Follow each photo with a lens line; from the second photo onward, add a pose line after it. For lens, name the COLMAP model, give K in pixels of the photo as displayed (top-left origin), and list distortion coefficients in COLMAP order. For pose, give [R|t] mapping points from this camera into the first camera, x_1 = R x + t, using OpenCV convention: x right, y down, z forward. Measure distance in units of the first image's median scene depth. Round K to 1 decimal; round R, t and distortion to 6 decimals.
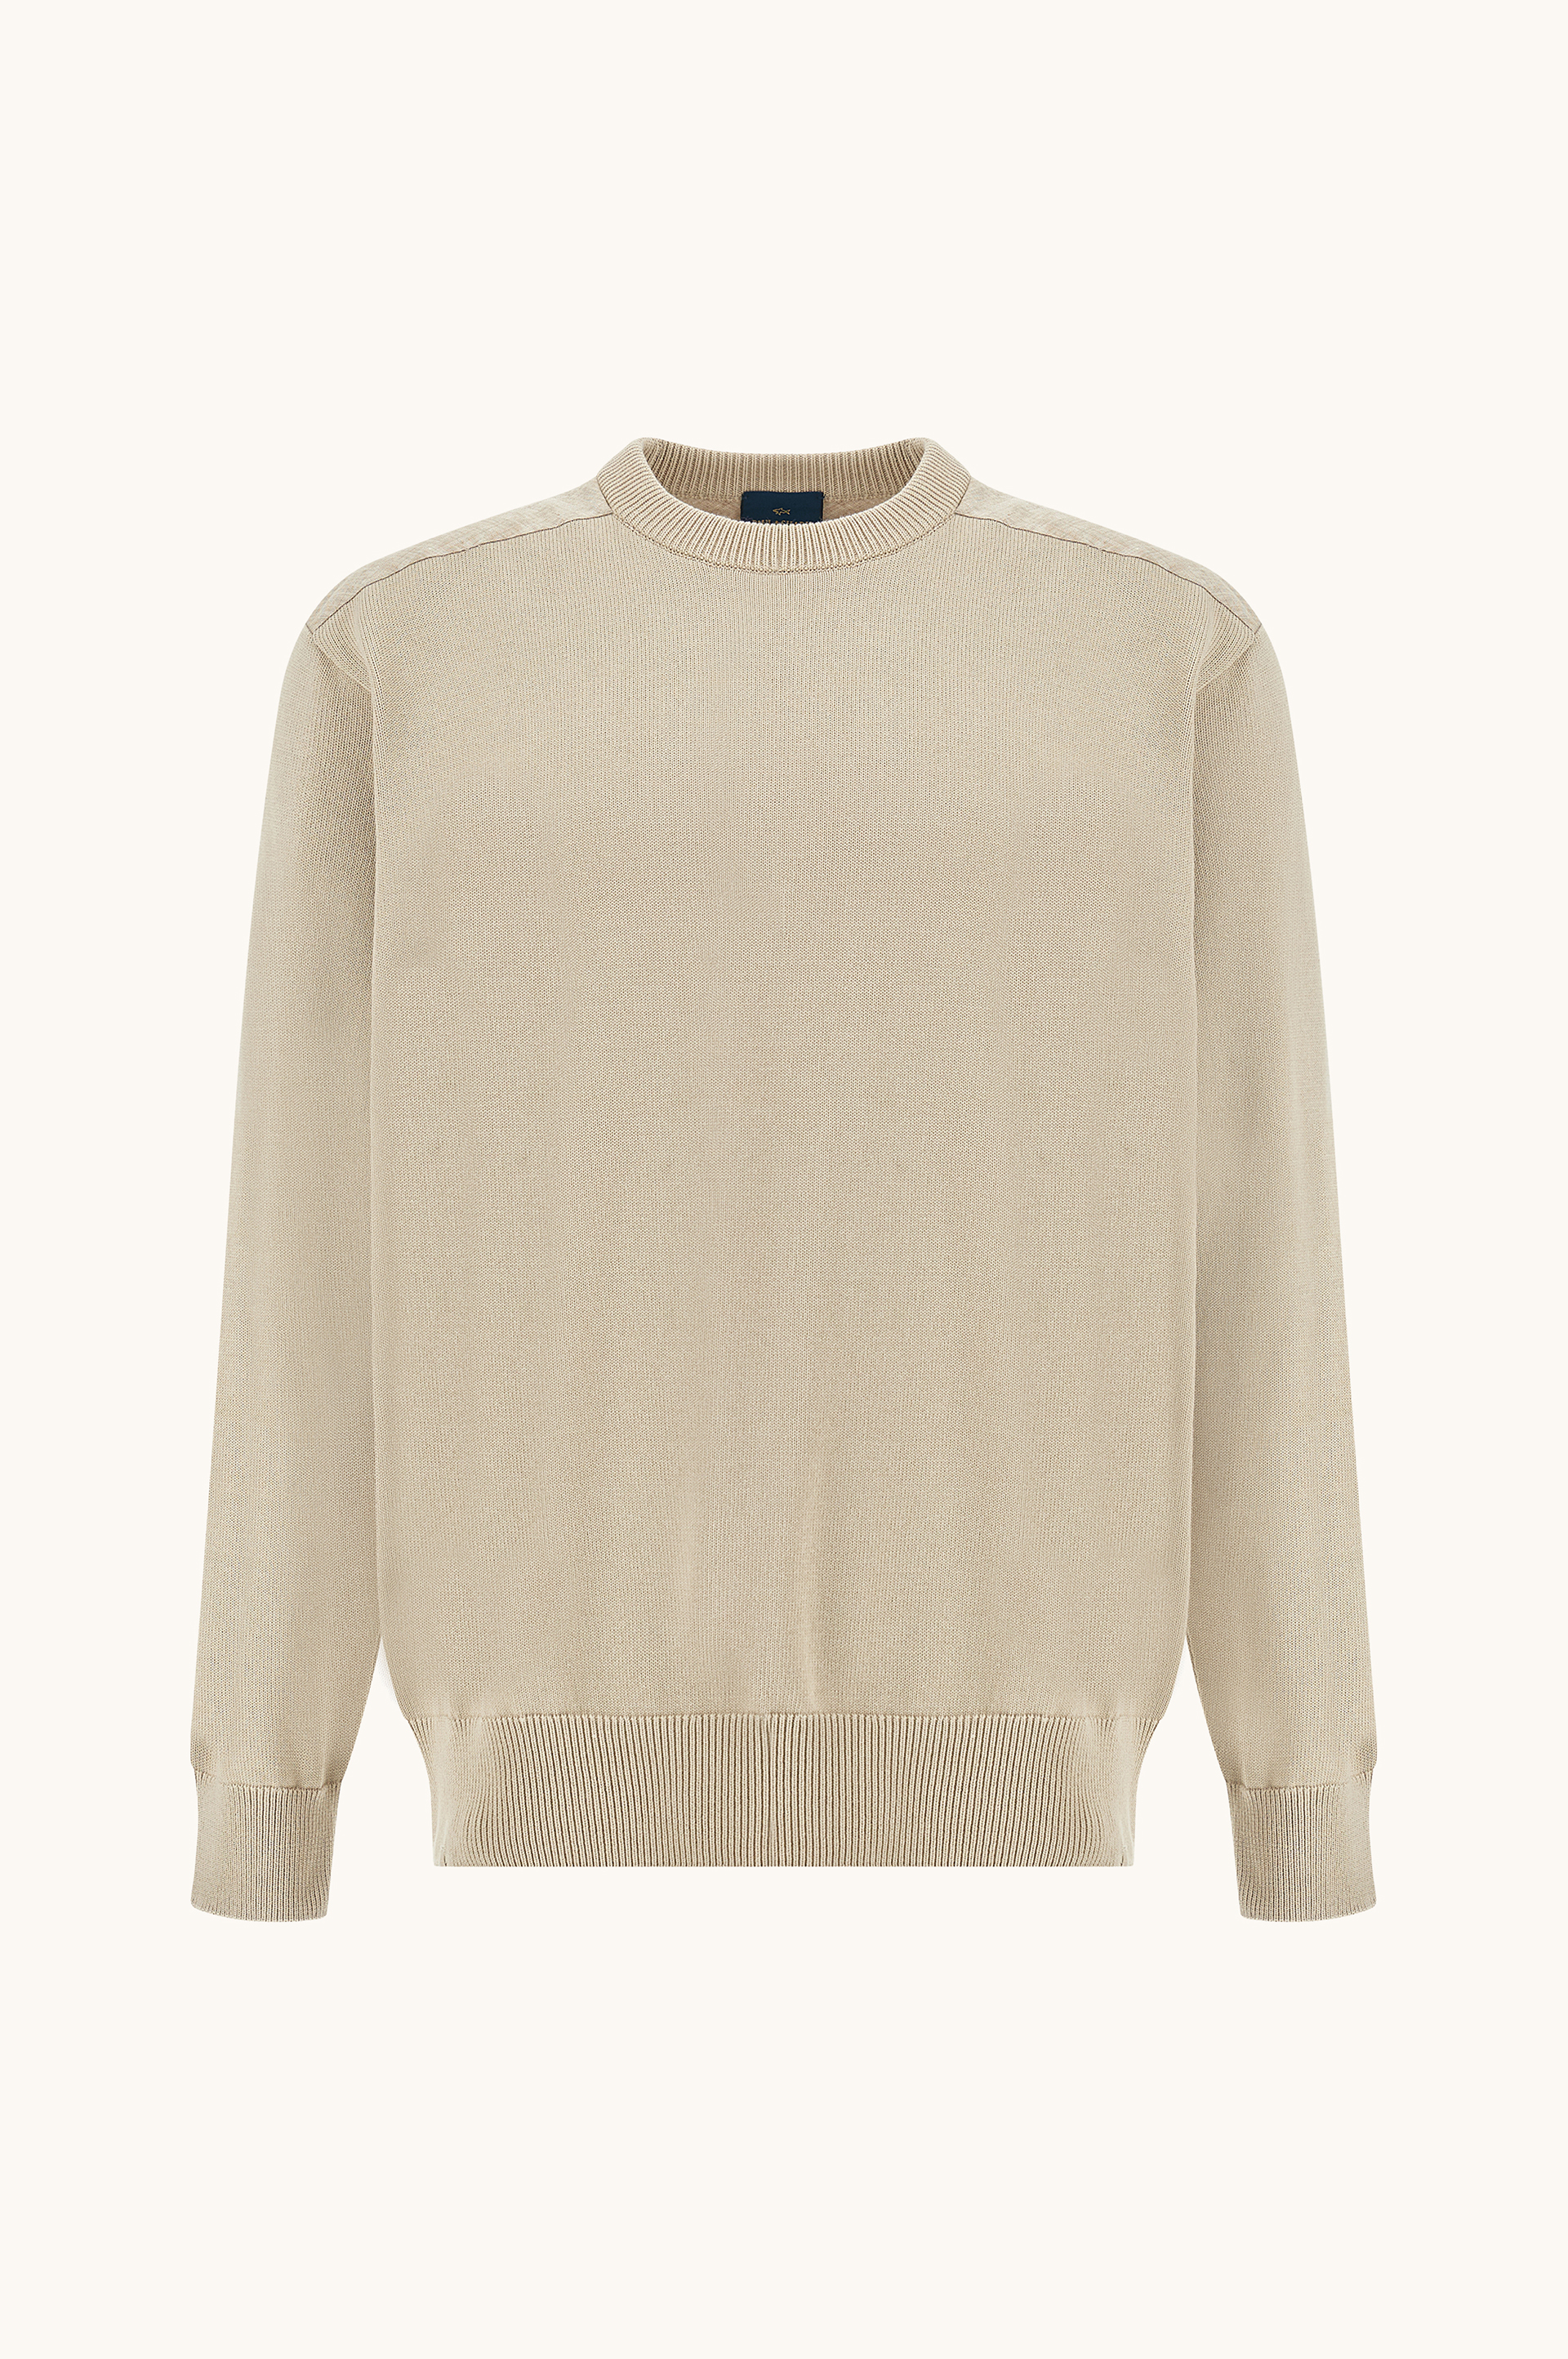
lens RADIAL K [[3057.1, 0, 784.0], [0, 3057.1, 1179.5], [0, 0, 1]] dist [-0.025130, -0.007466]
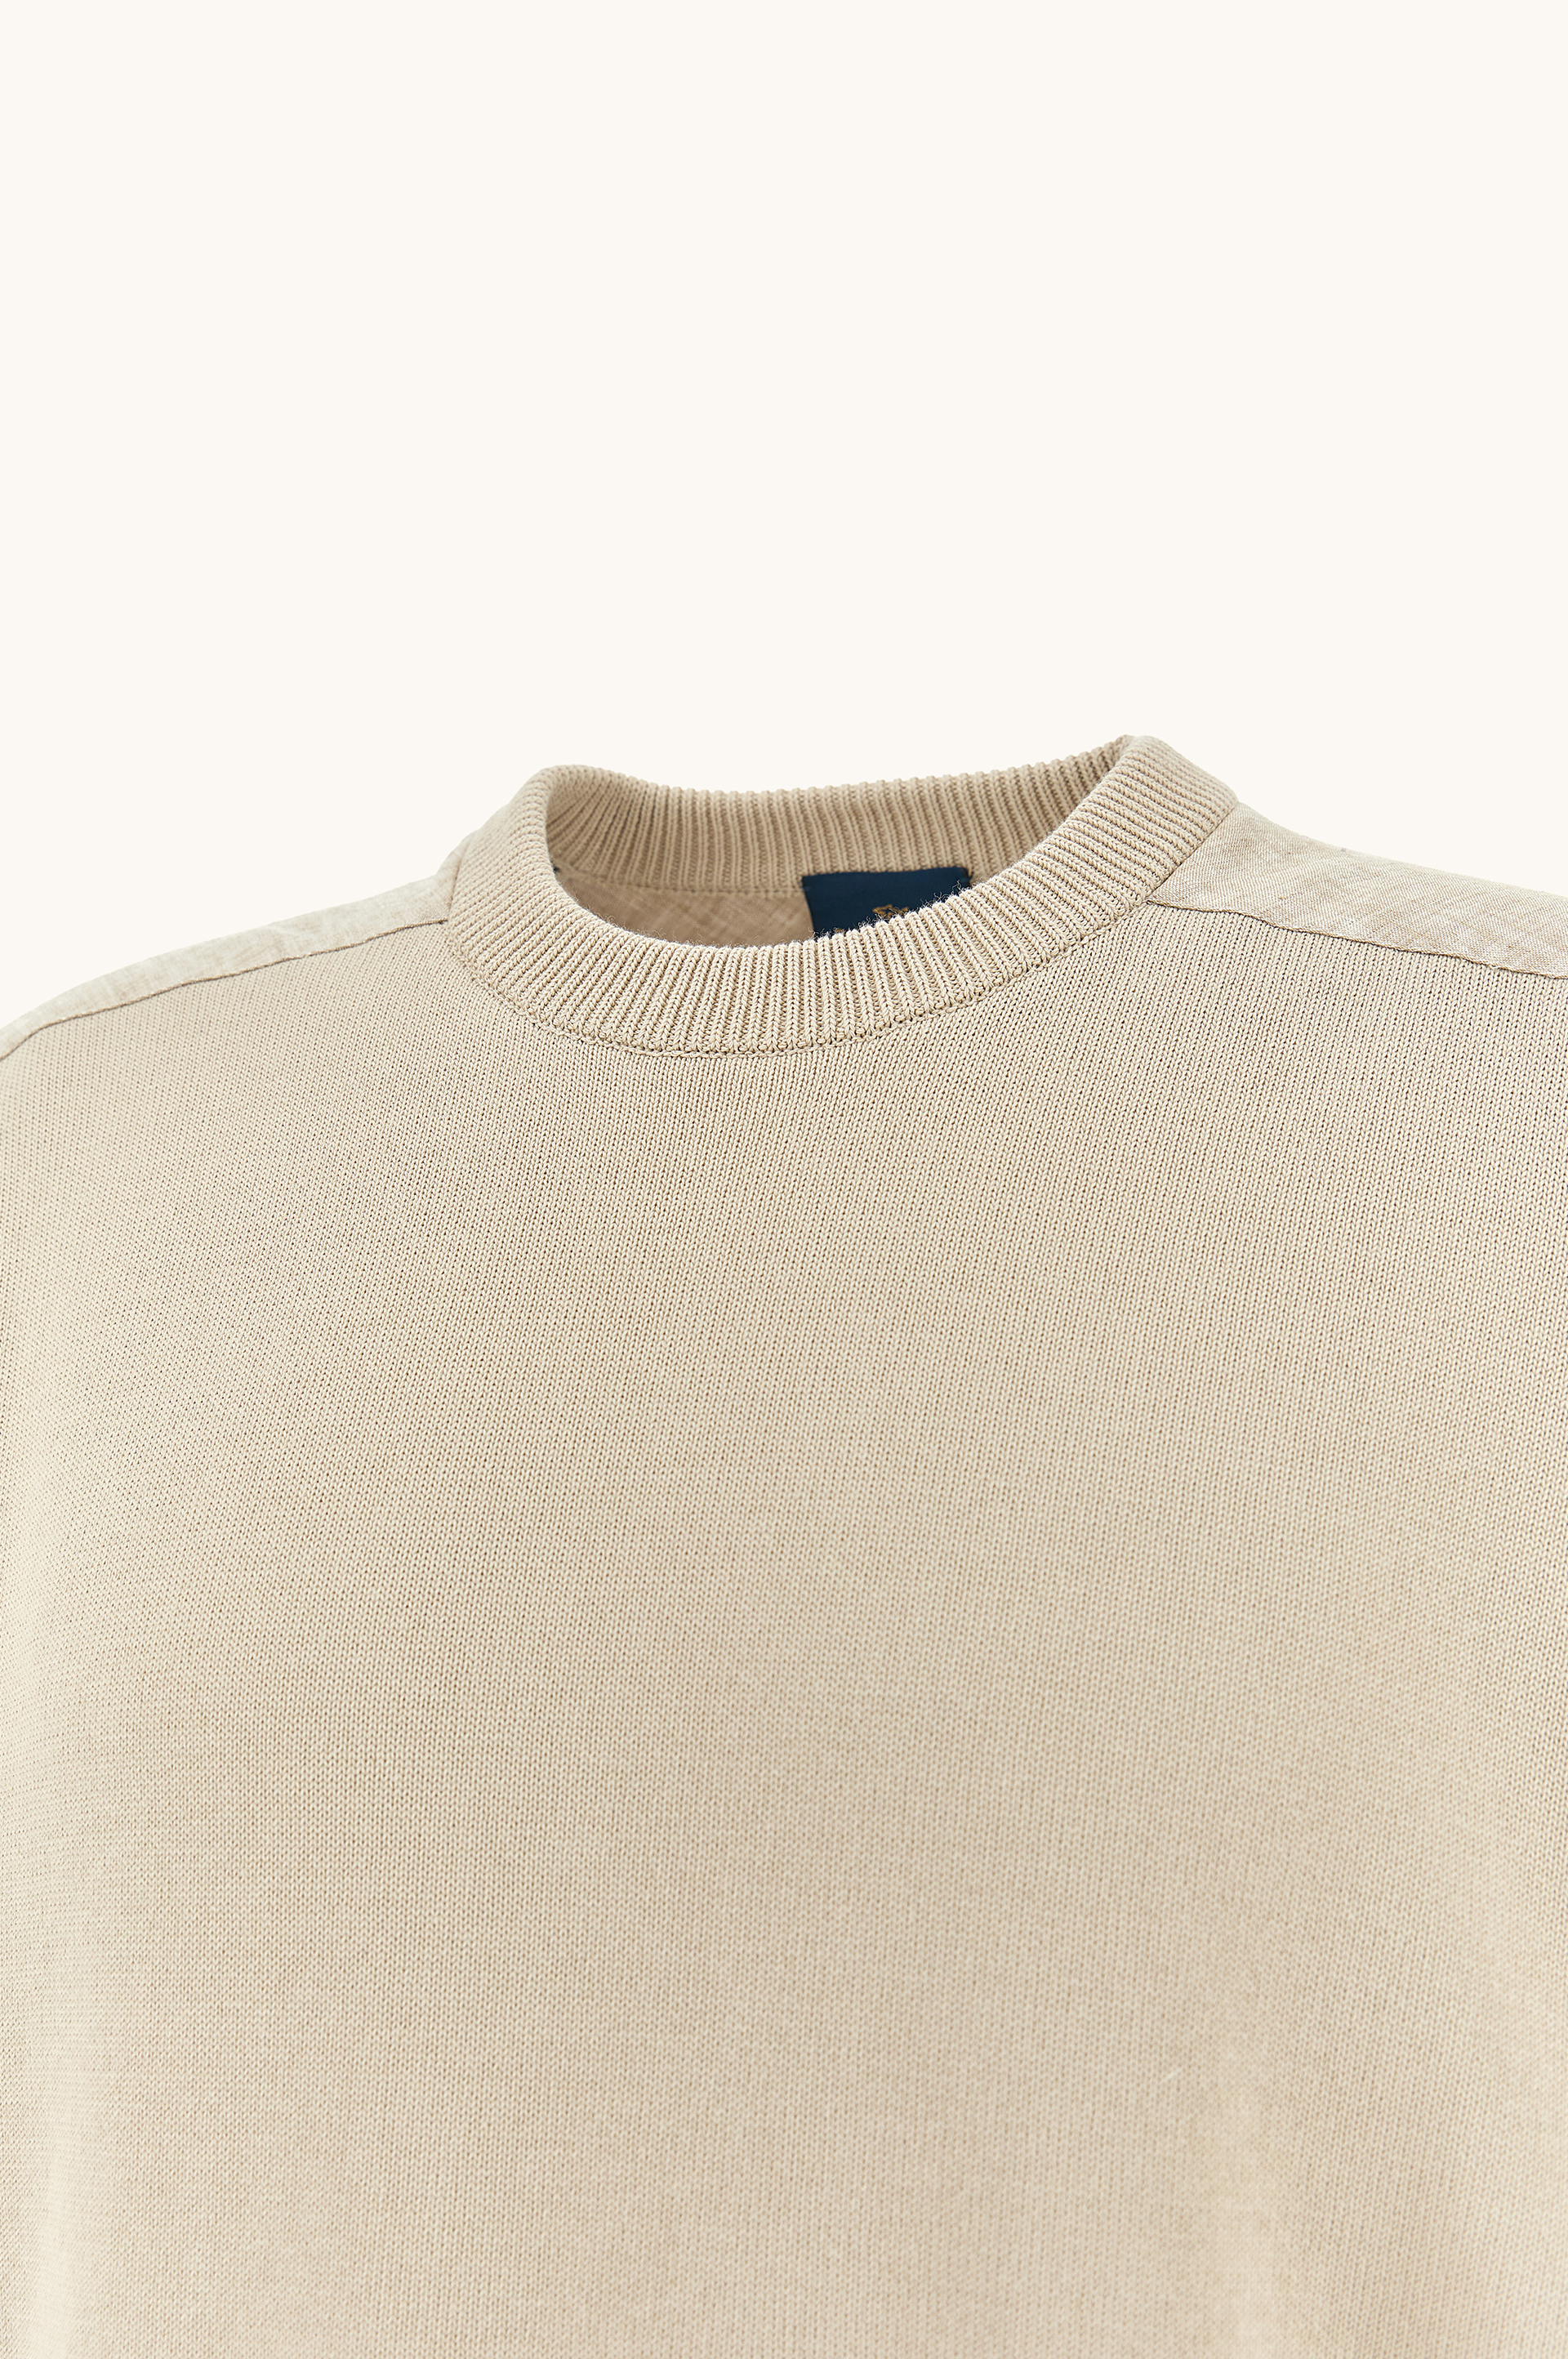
lens RADIAL K [[3057.1, 0, 784.0], [0, 3057.1, 1179.5], [0, 0, 1]] dist [-0.025130, -0.007466]
pose [[0.928878, -0.017627, -0.369965, 0.166753], [-0.027851, 0.992715, -0.117223, -0.129326], [0.369336, 0.119189, 0.921621, 0.598053]]
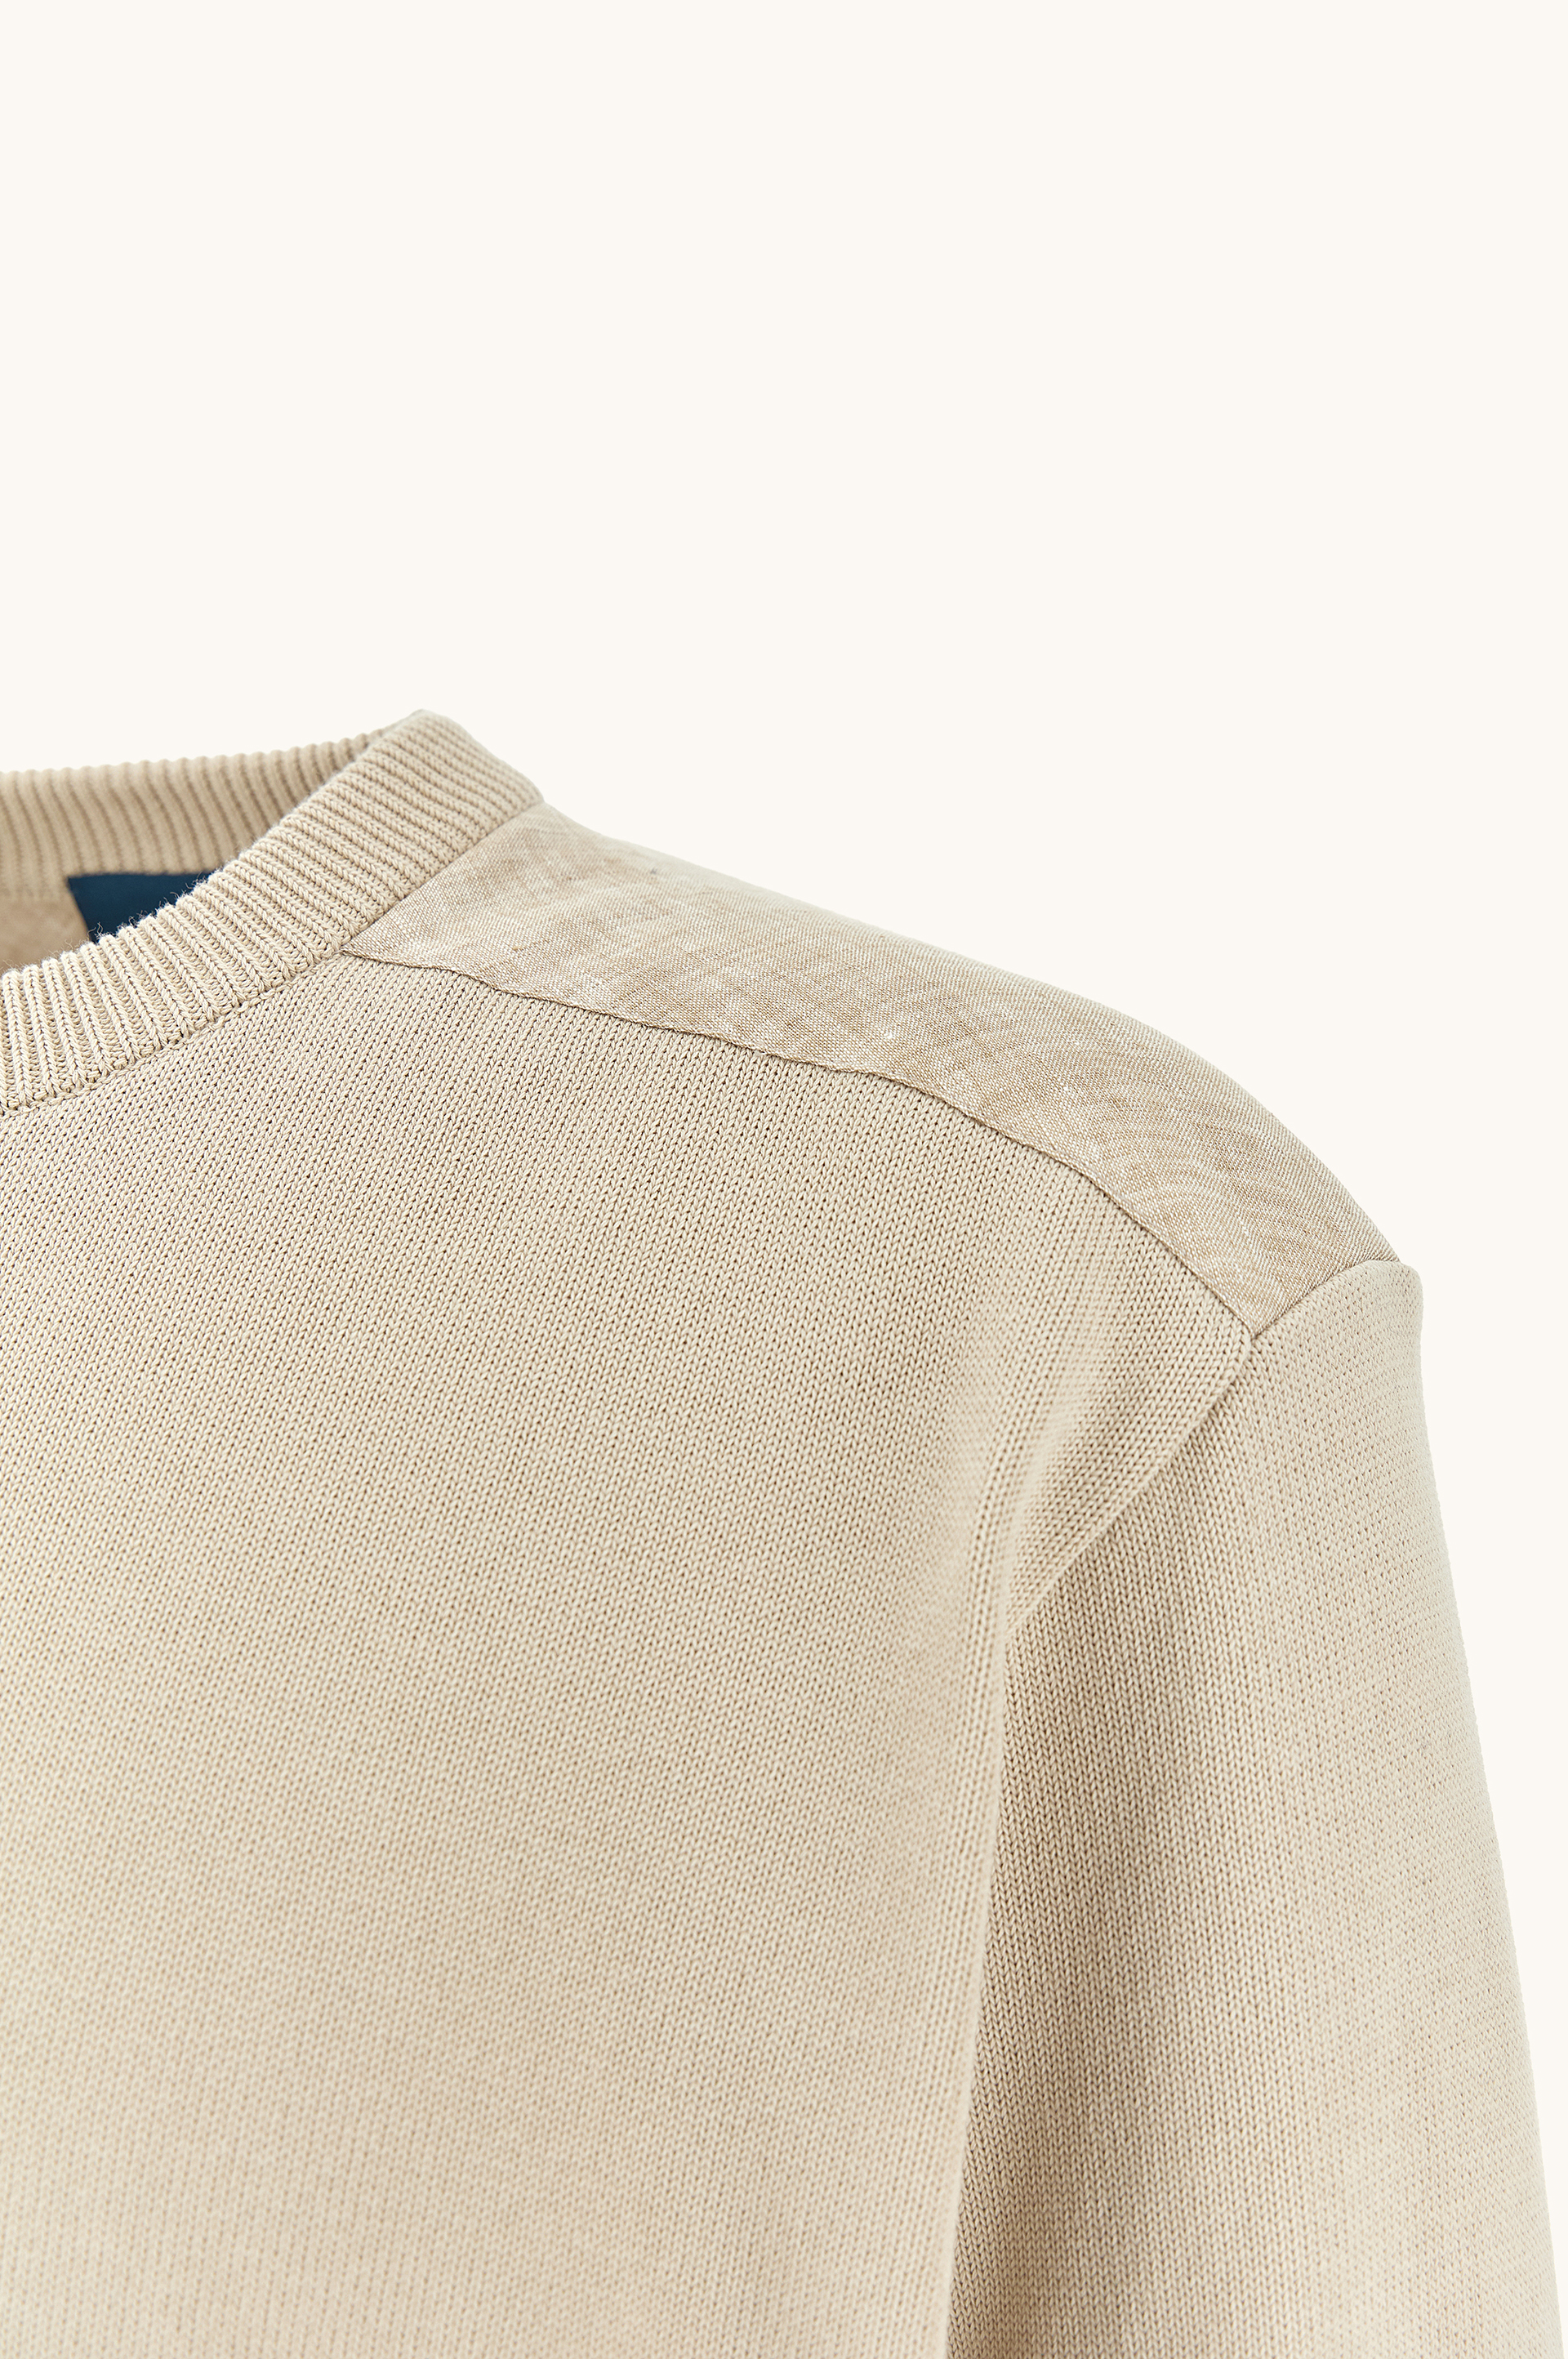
lens RADIAL K [[3155.7, 0, 784.0], [0, 3155.7, 1179.5], [0, 0, 1]] dist [-0.080823, -0.049257]
pose [[0.921370, 0.011094, -0.388529, 0.230039], [-0.038599, 0.997263, -0.063058, -0.175918], [0.386766, 0.073097, 0.919276, 0.718032]]
